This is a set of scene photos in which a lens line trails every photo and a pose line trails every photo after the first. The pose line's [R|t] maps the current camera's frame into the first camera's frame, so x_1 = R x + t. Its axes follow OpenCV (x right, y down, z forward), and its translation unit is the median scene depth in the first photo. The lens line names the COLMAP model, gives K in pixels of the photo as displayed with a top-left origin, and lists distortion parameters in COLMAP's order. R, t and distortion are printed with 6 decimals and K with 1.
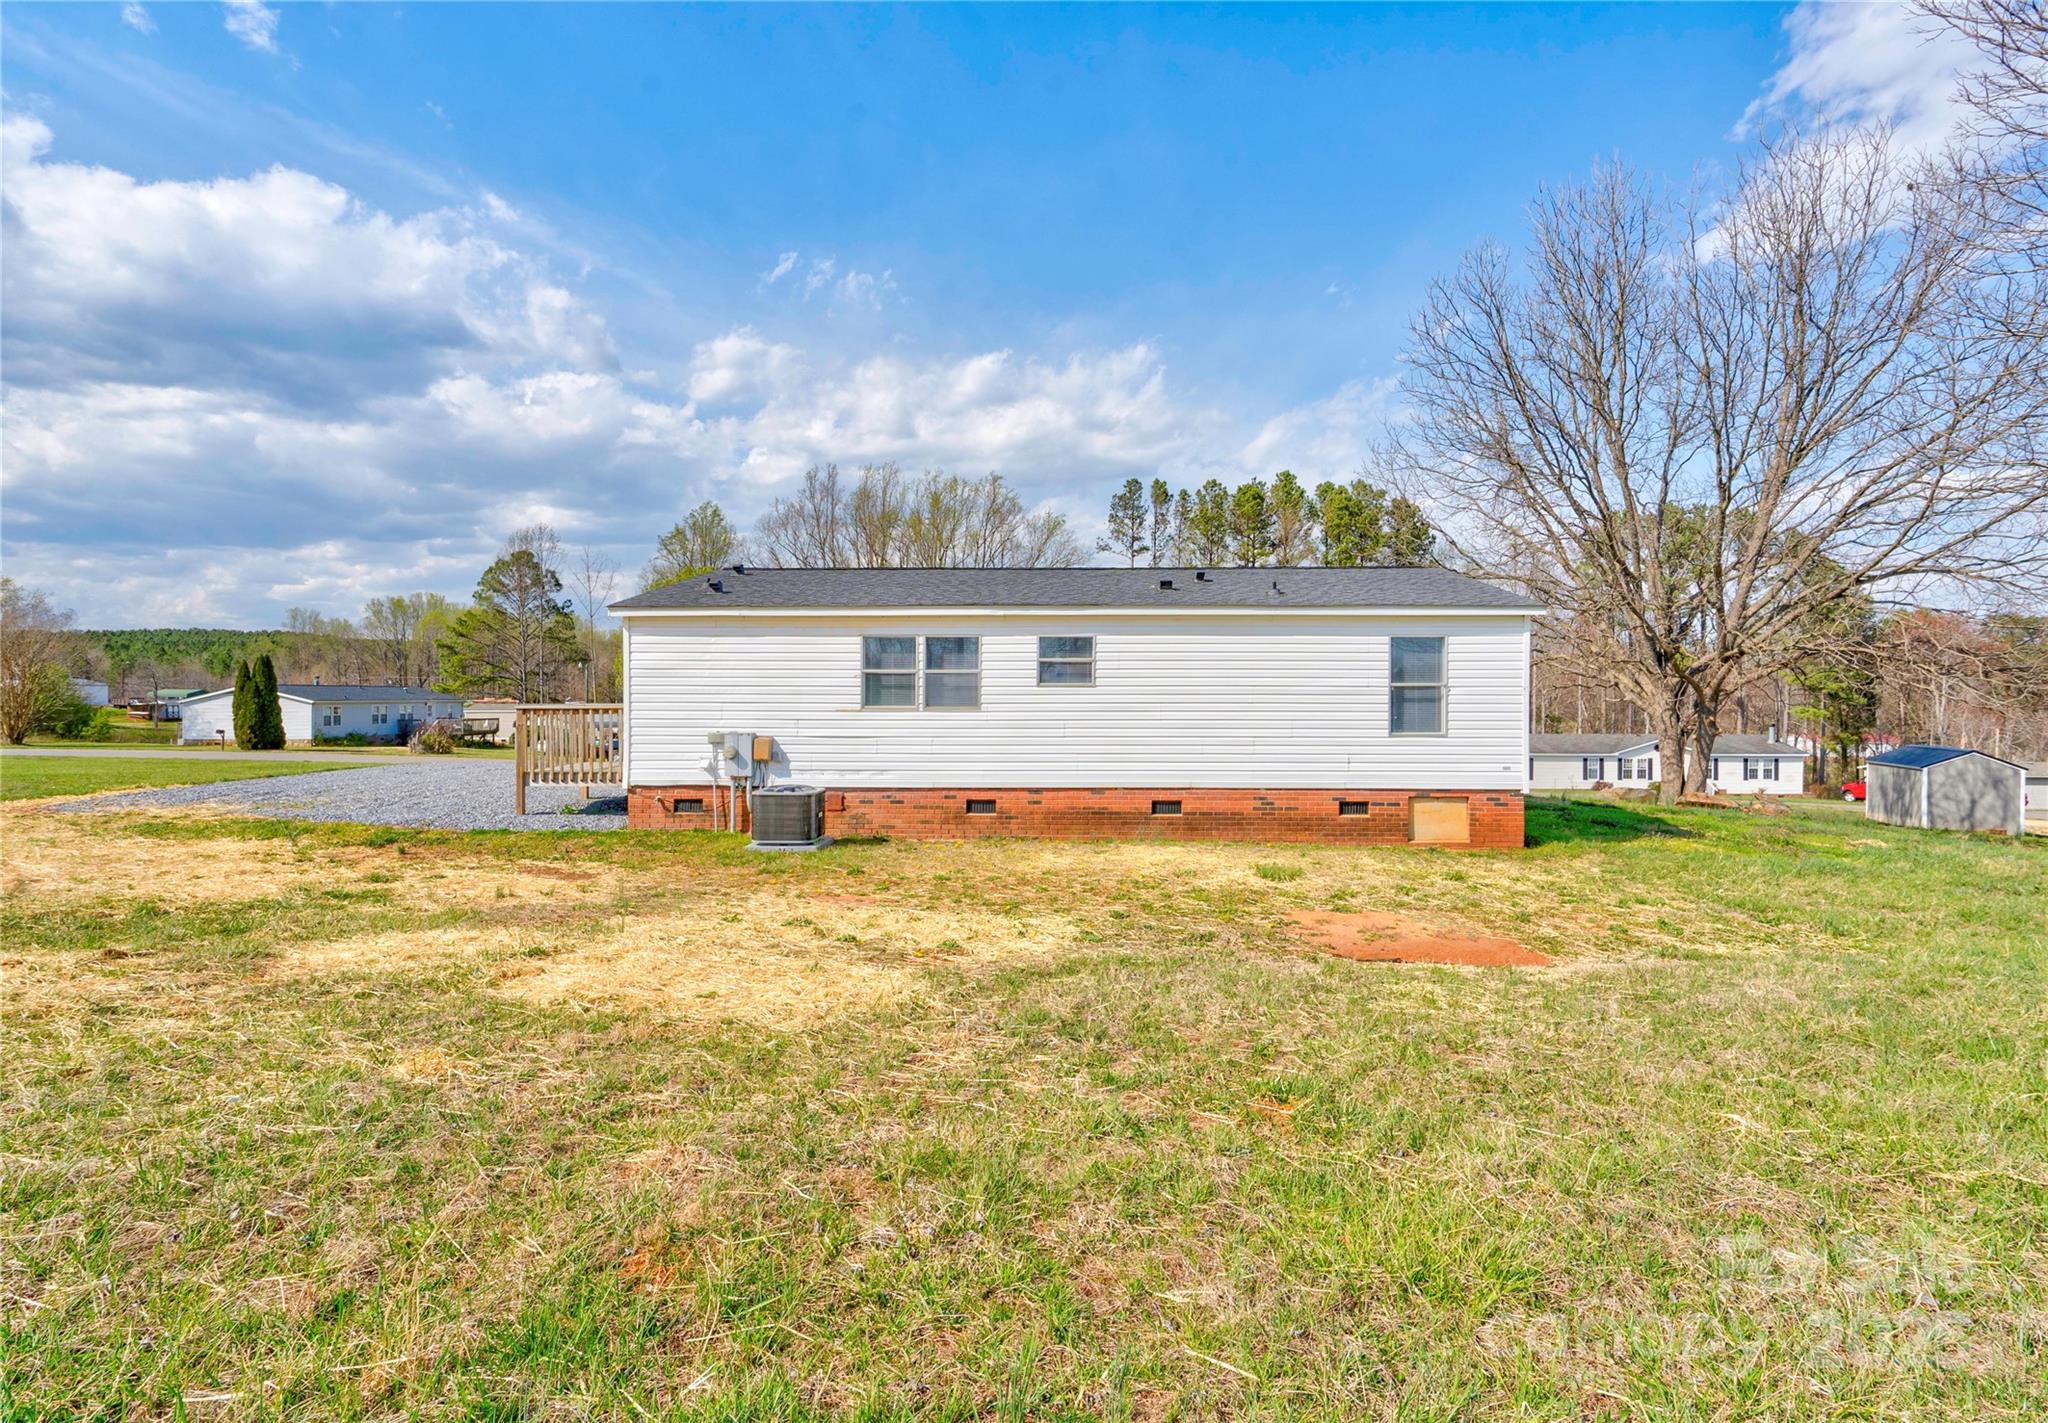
lens RADIAL K [[991.6, 0, 1024.0], [0, 991.6, 711.5], [0, 0, 1]] dist [-0.001364, -0.000045]
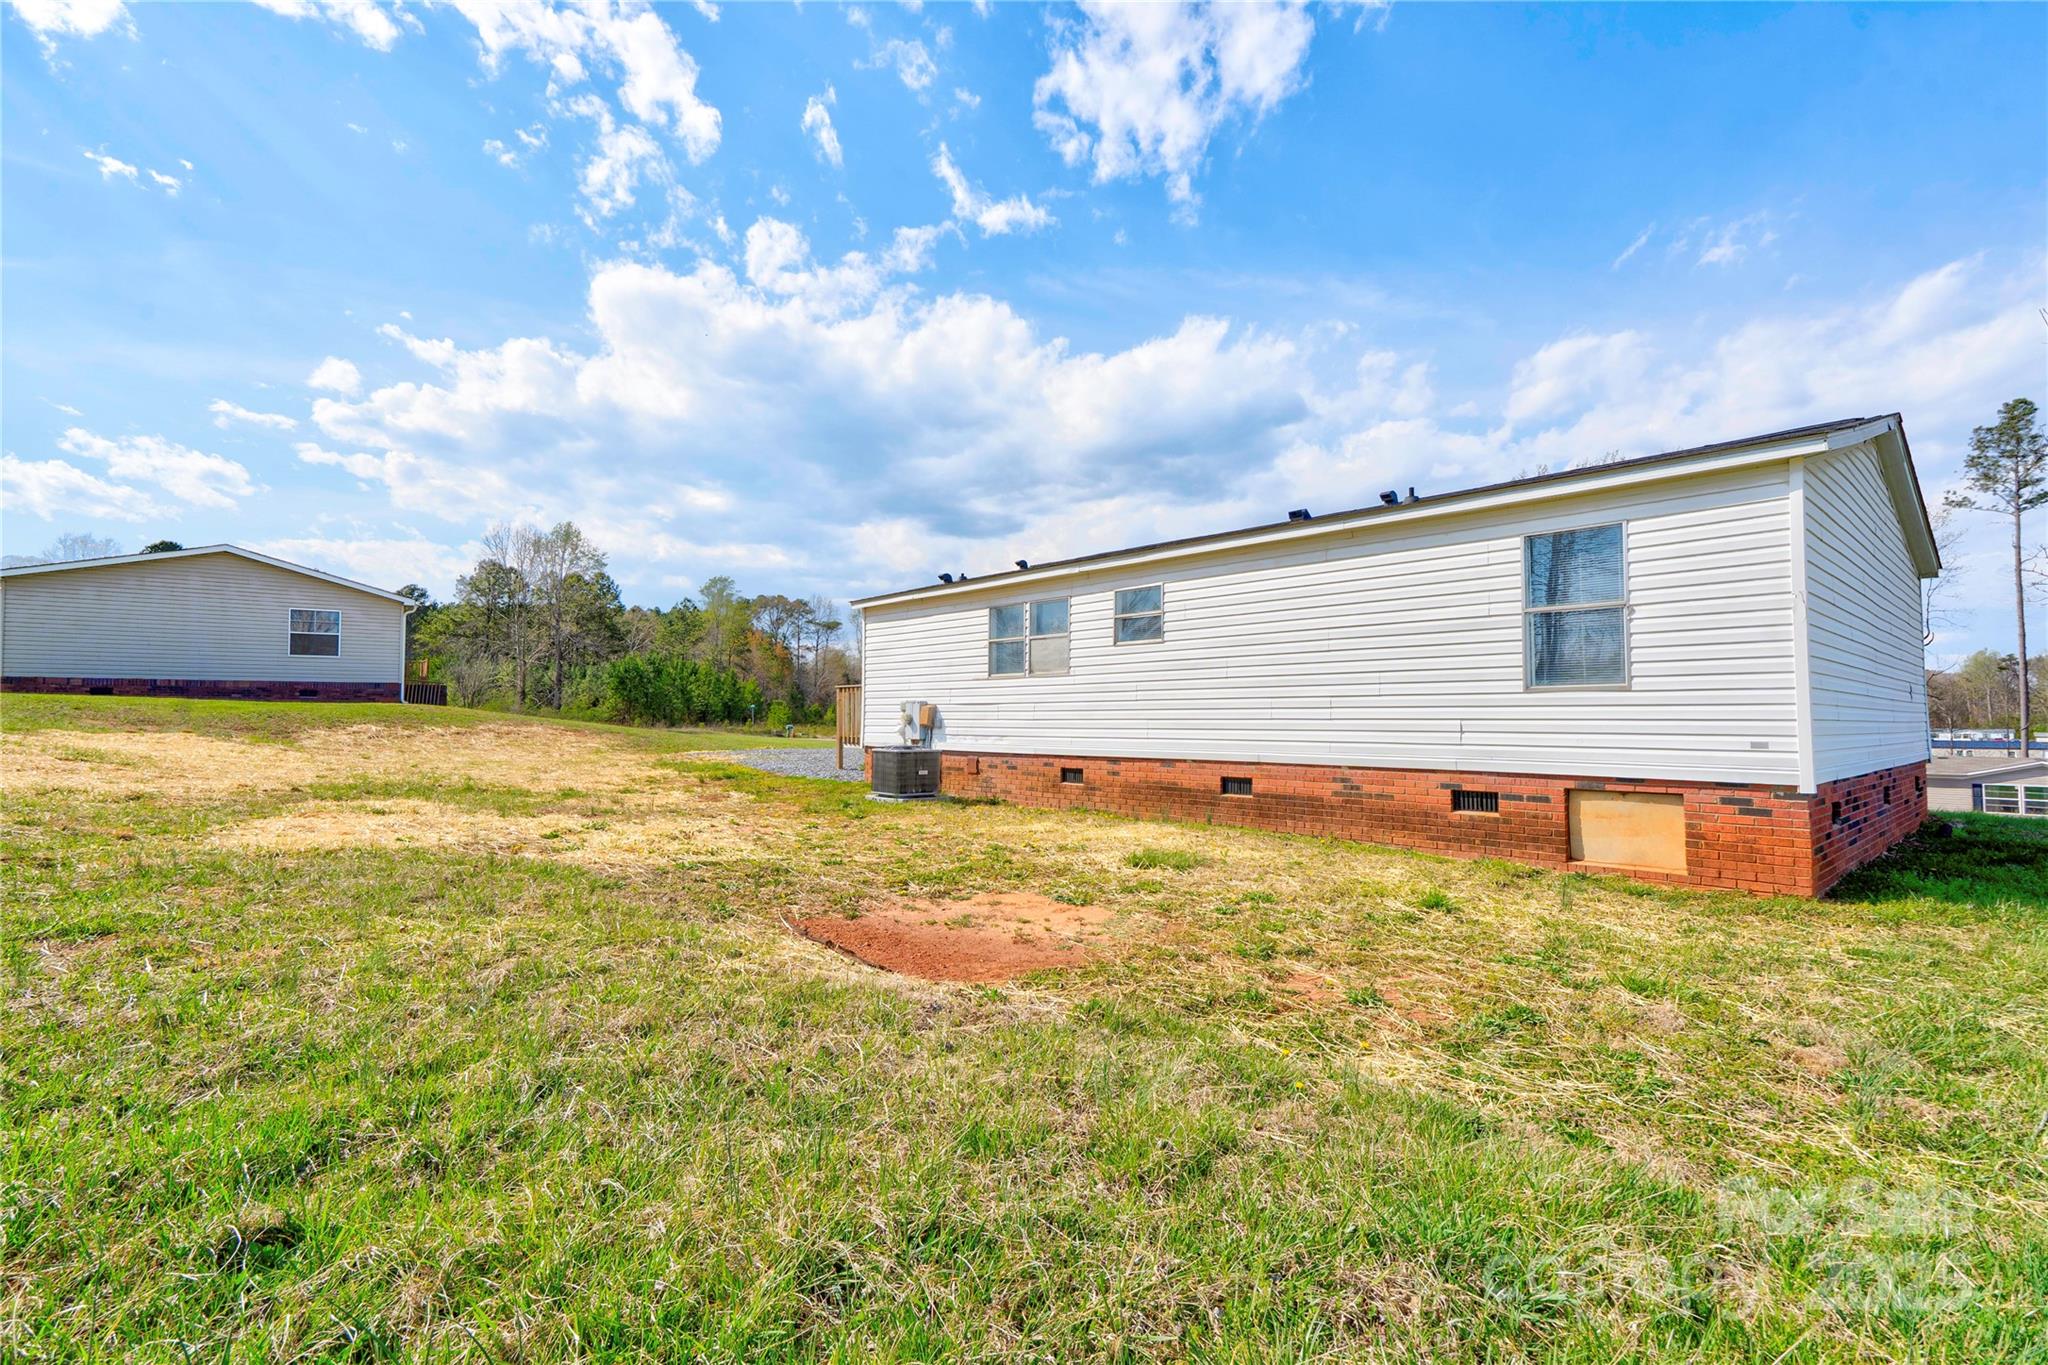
lens RADIAL K [[929.1, 0, 1011.0], [0, 929.1, 681.3], [0, 0, 1]] dist [0.003153, 0.001068]
pose [[0.678611, -0.031333, -0.733829, 0.578497], [-0.009489, 0.998632, -0.051415, 0.052084], [0.734437, 0.041855, 0.677385, 0.348384]]
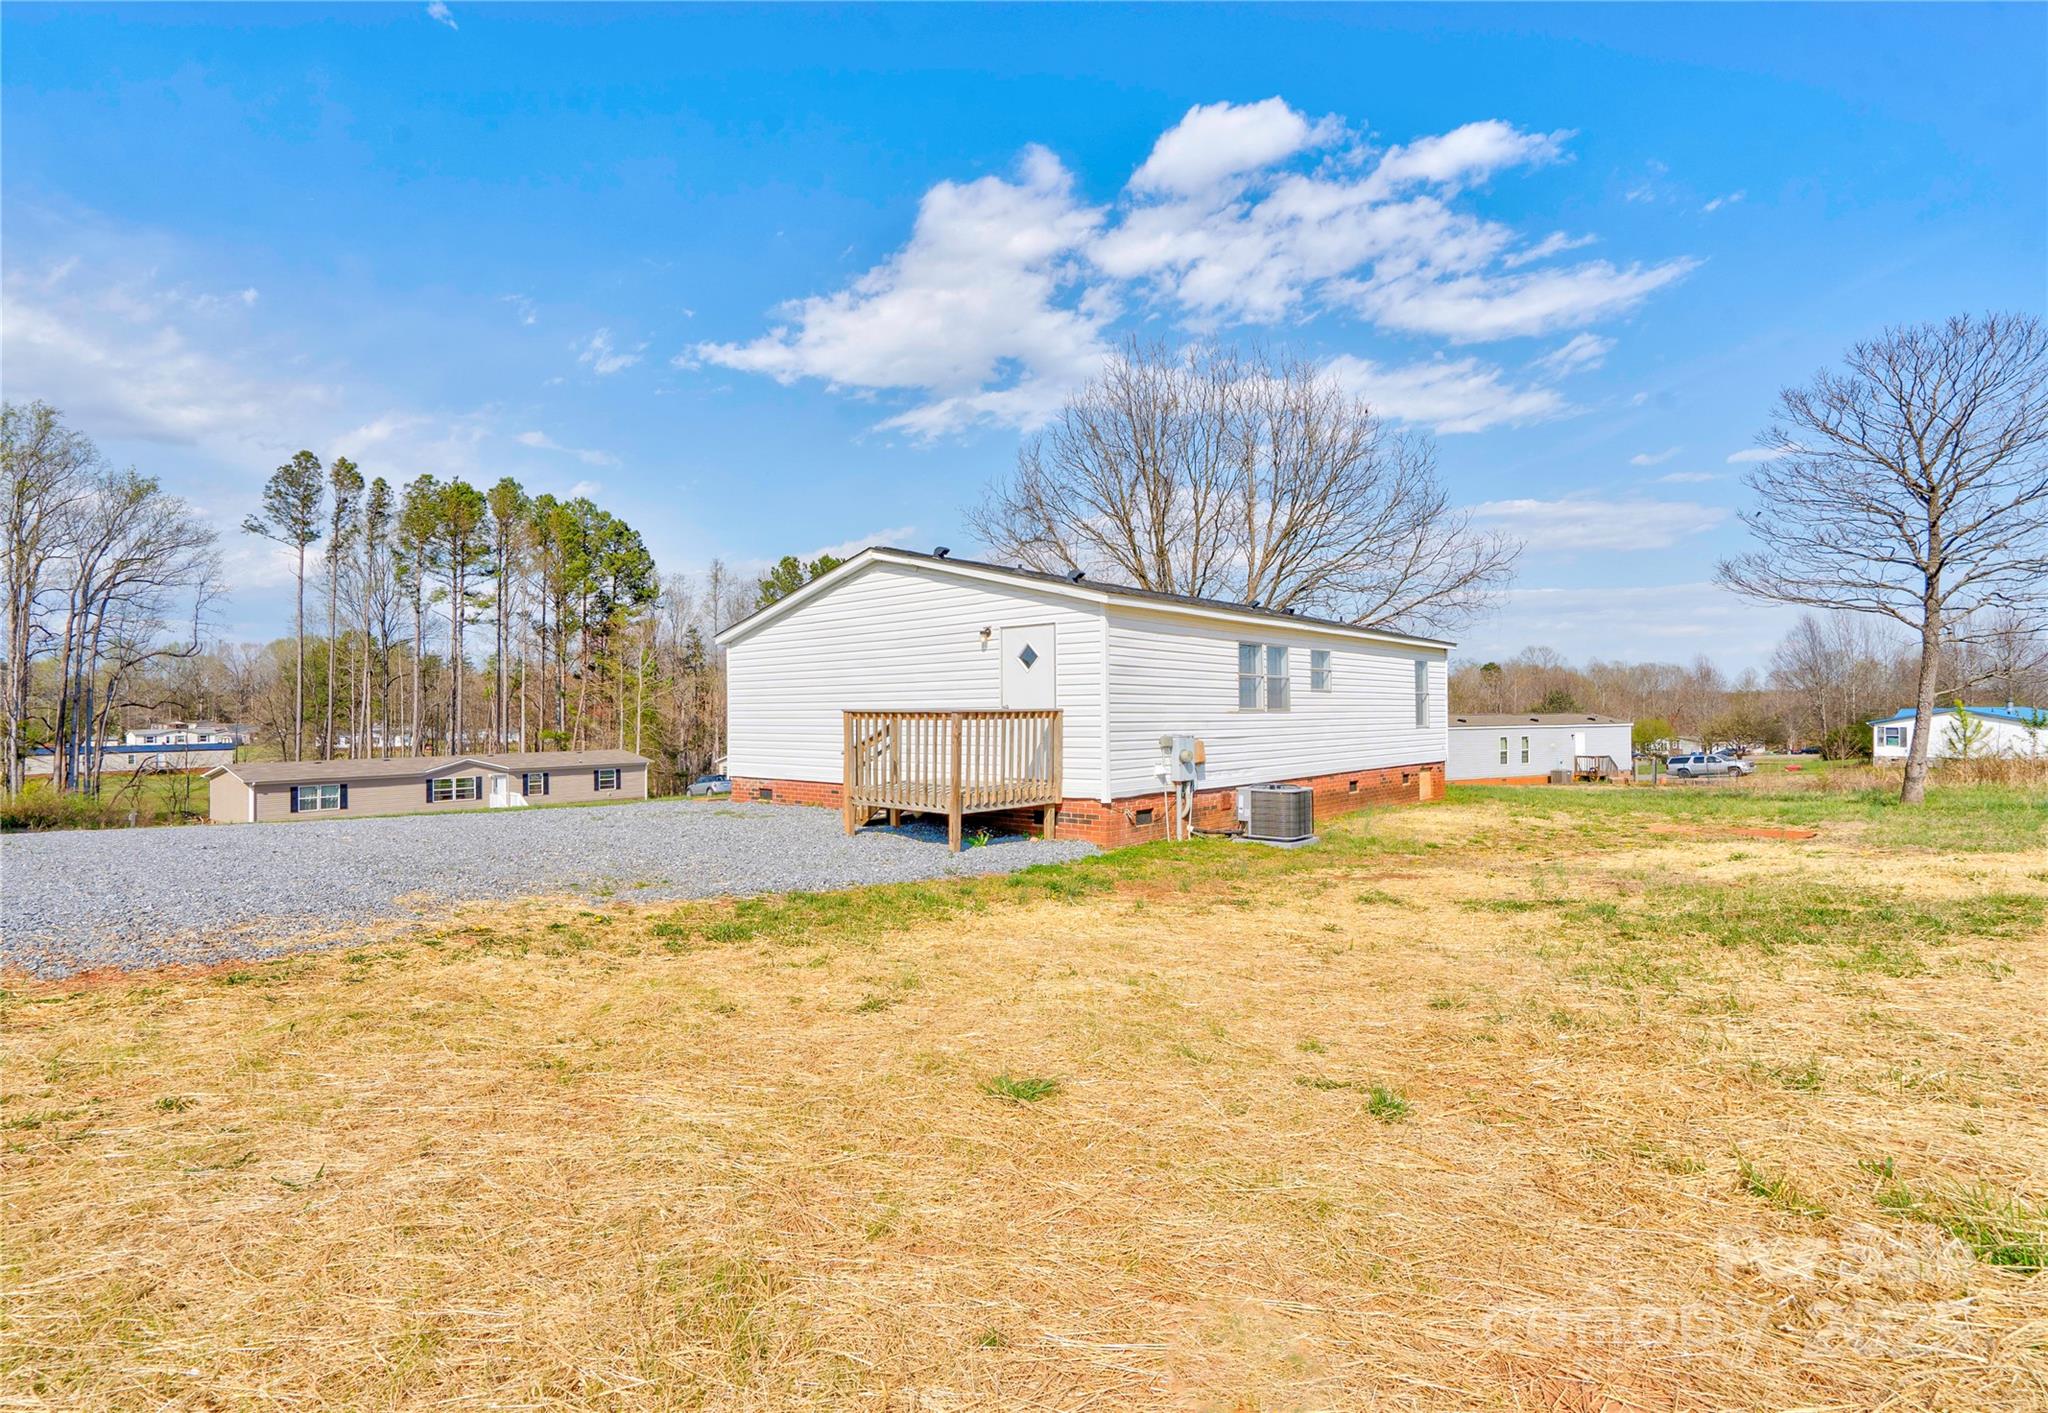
lens RADIAL K [[954.6, 0, 978.4], [0, 954.6, 708.4], [0, 0, 1]] dist [0.016745, 0.000090]
pose [[0.664115, -0.000316, 0.747630, -1.106548], [0.017283, 0.999739, -0.014929, 0.005520], [-0.747430, 0.022836, 0.663948, 0.531069]]
